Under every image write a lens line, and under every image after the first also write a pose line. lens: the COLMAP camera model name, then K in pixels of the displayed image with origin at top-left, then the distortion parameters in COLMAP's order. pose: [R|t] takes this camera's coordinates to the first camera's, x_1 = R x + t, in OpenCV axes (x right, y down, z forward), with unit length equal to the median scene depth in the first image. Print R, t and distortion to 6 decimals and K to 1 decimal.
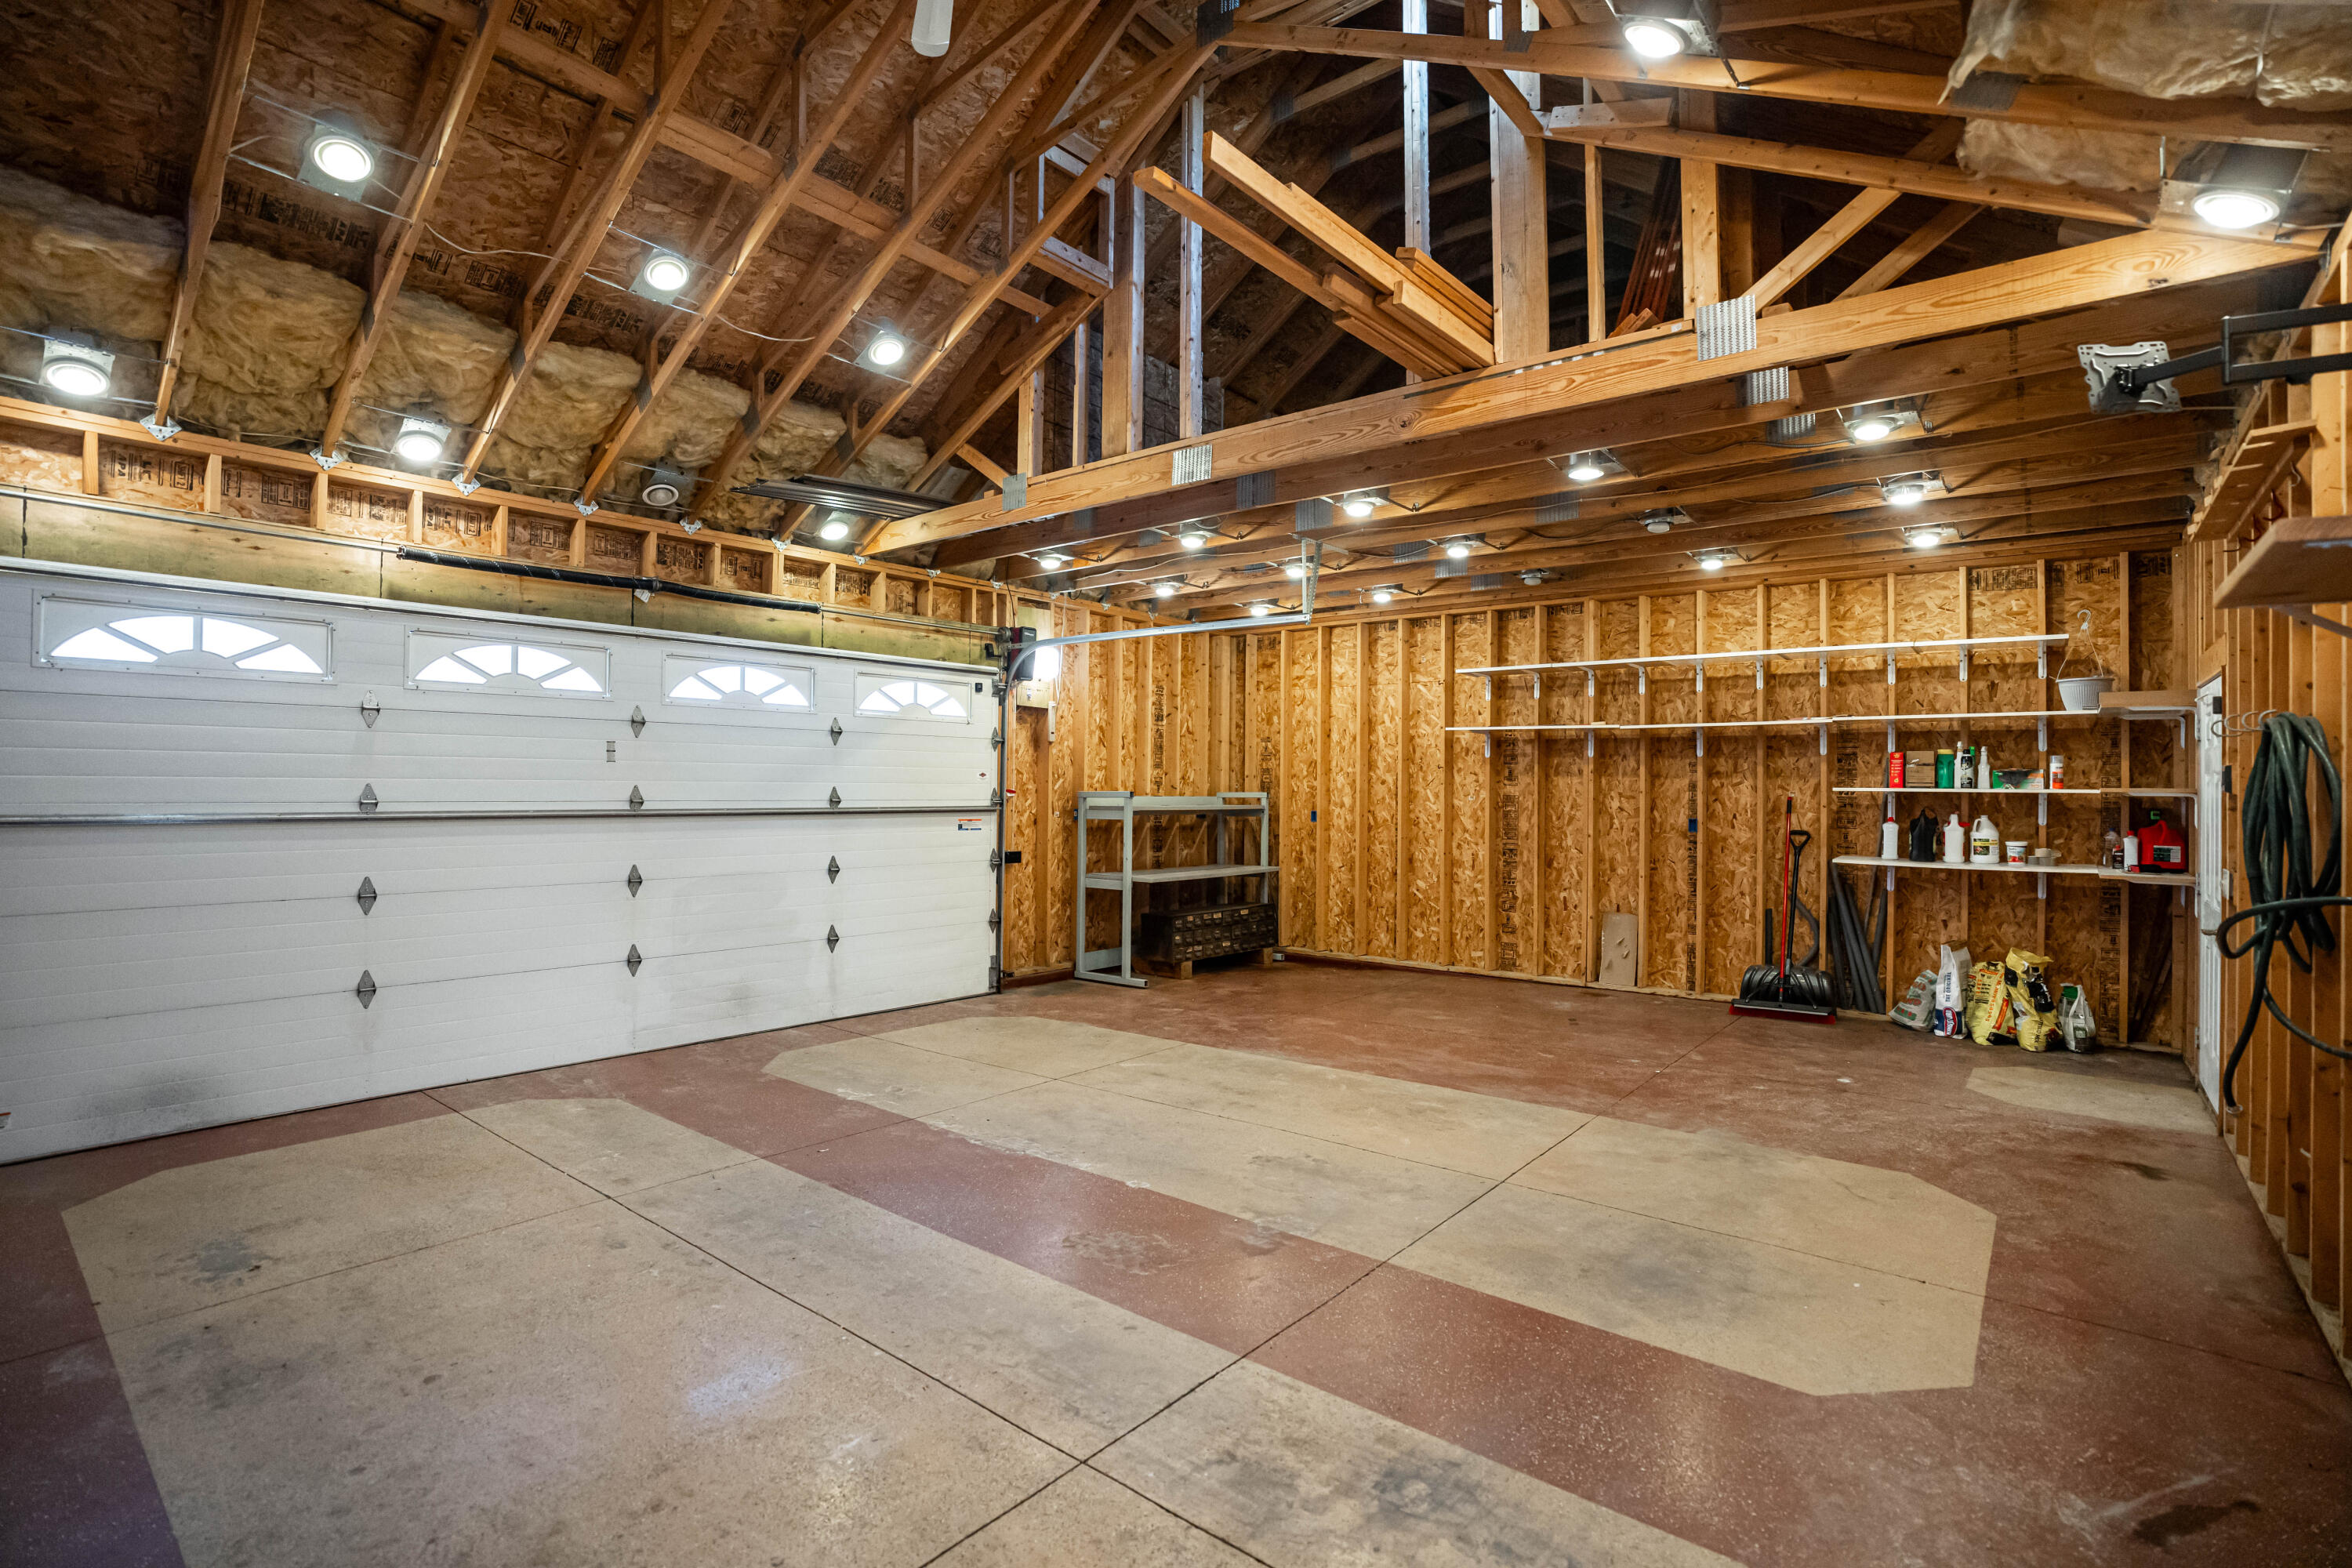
lens RADIAL K [[1060.0, 0, 1228.4], [0, 1060.0, 773.0], [0, 0, 1]] dist [-0.027468, 0.002204]
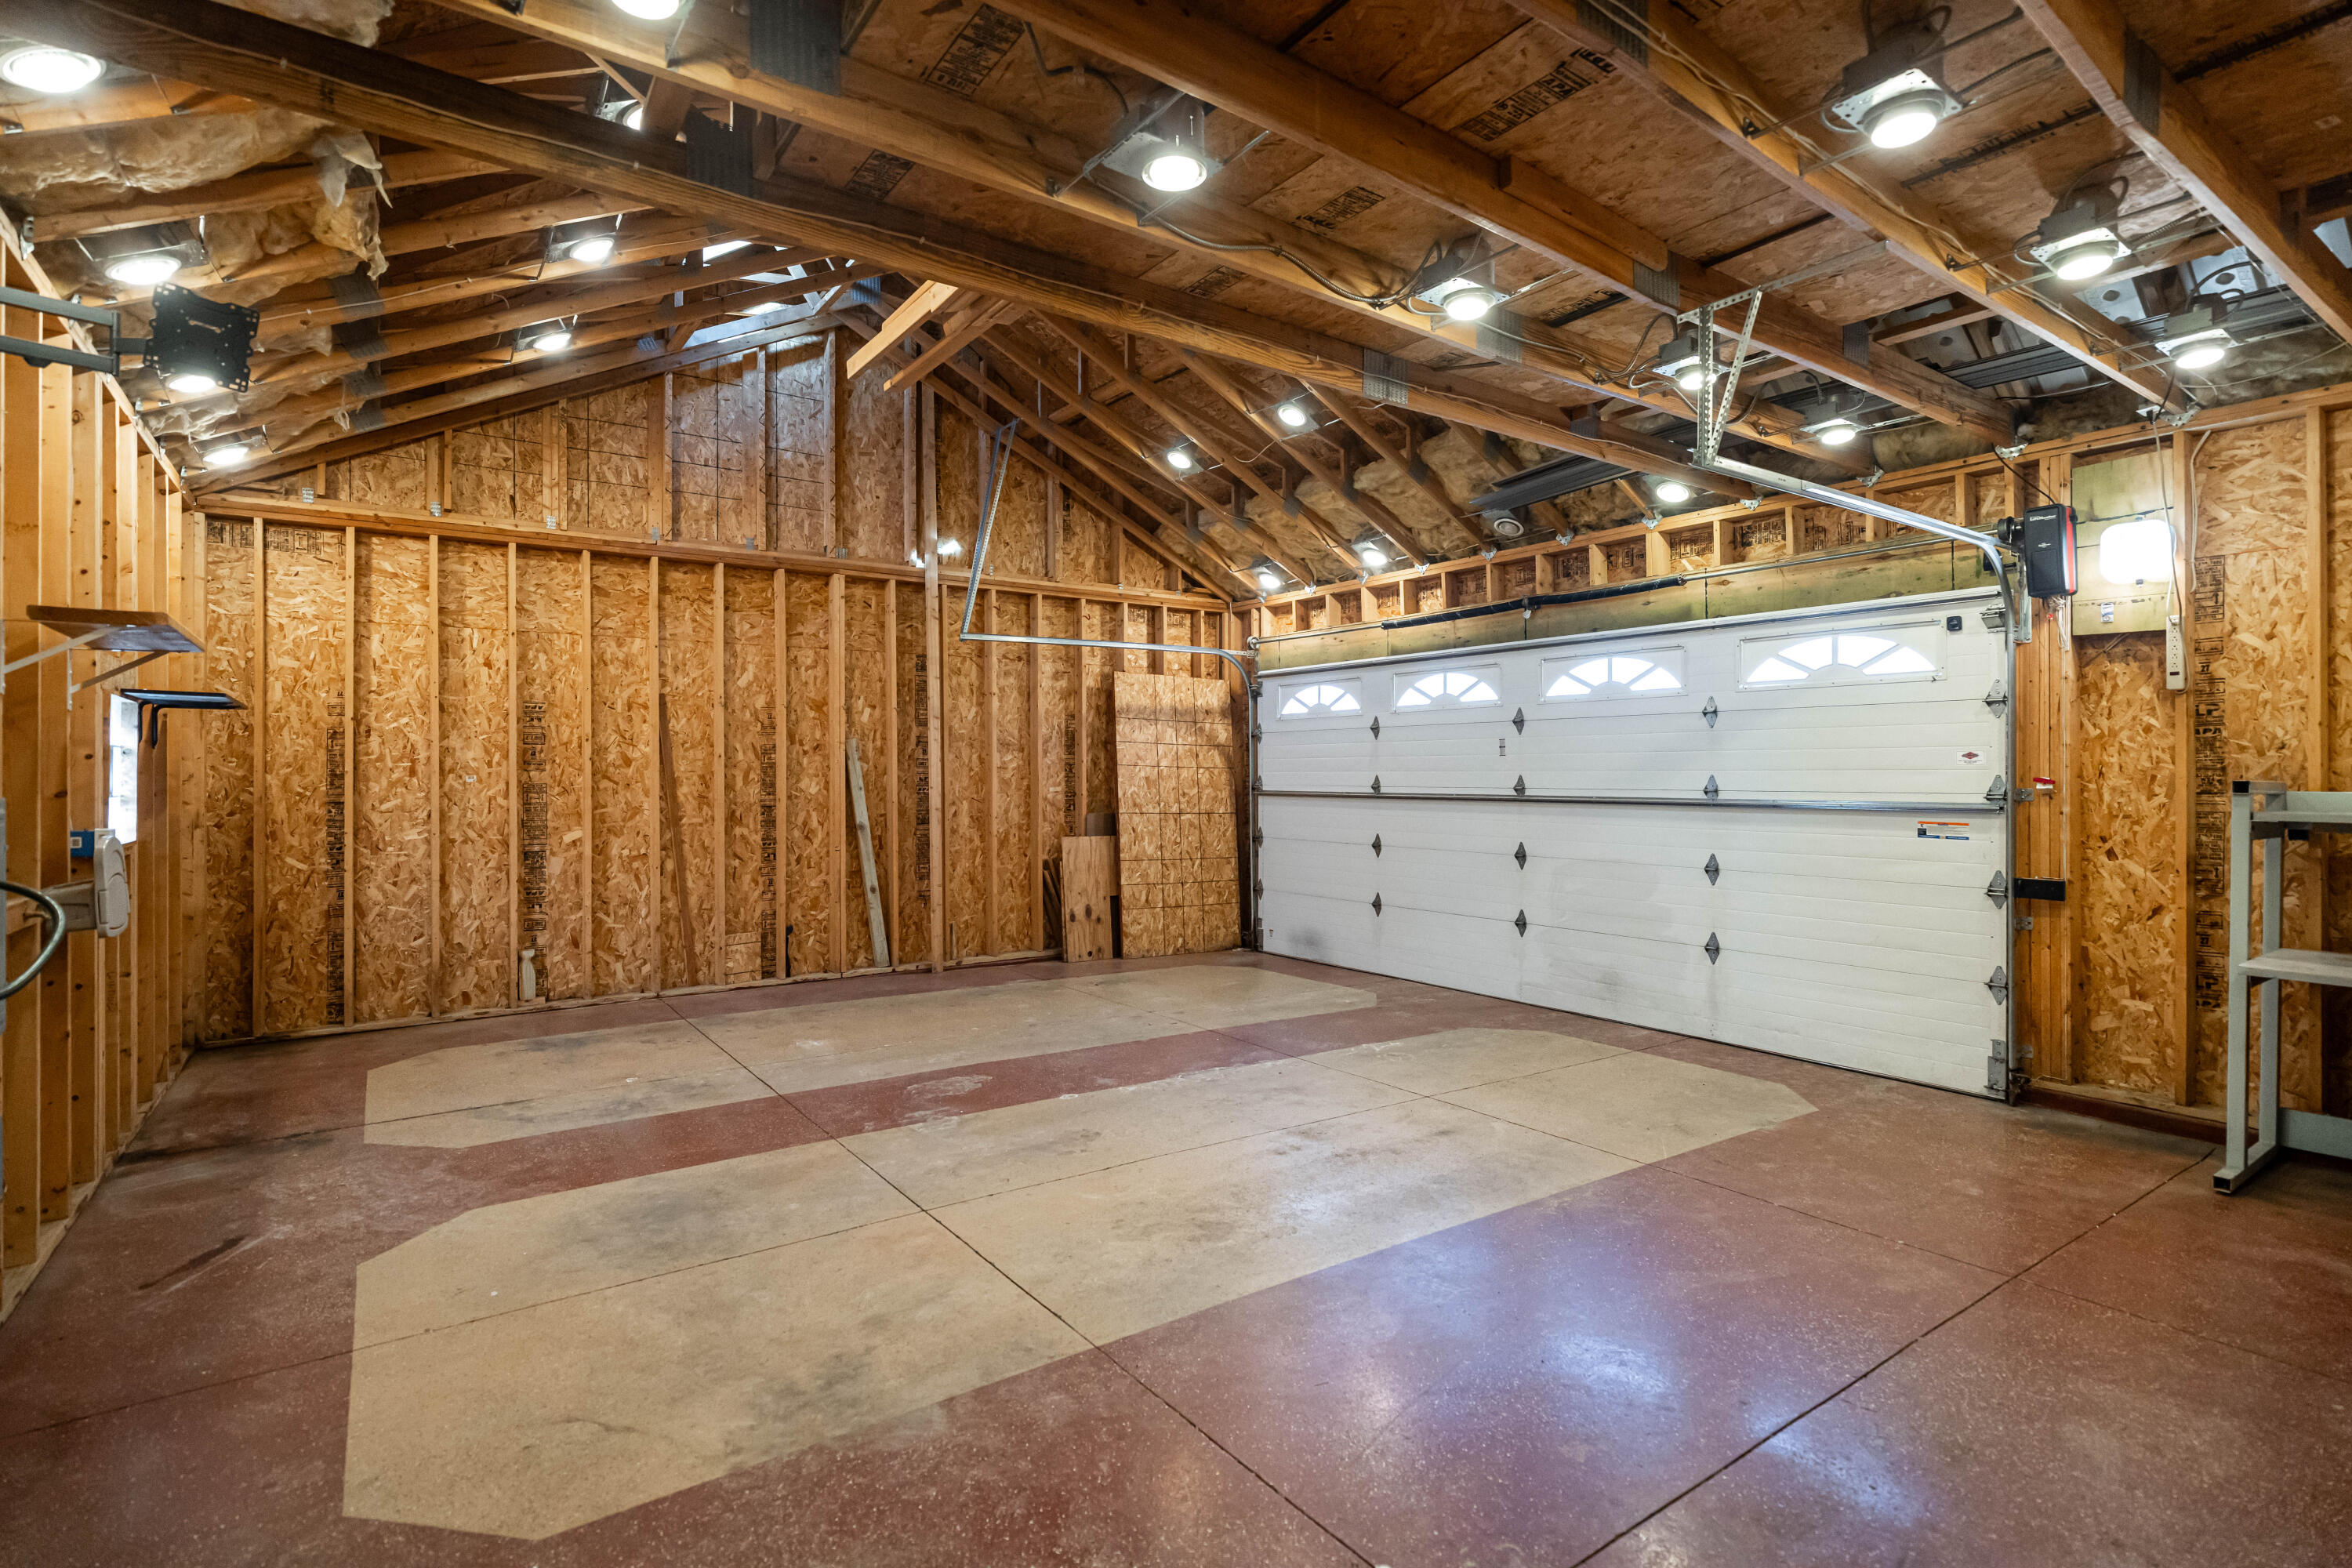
lens RADIAL K [[1060.0, 0, 1183.8], [0, 1060.0, 789.9], [0, 0, 1]] dist [-0.027468, 0.002204]
pose [[-0.244926, 0.000905, -0.969541, 0.888630], [0.007292, 0.999973, -0.000909, 0.034928], [0.969514, -0.007292, -0.244926, 1.202207]]
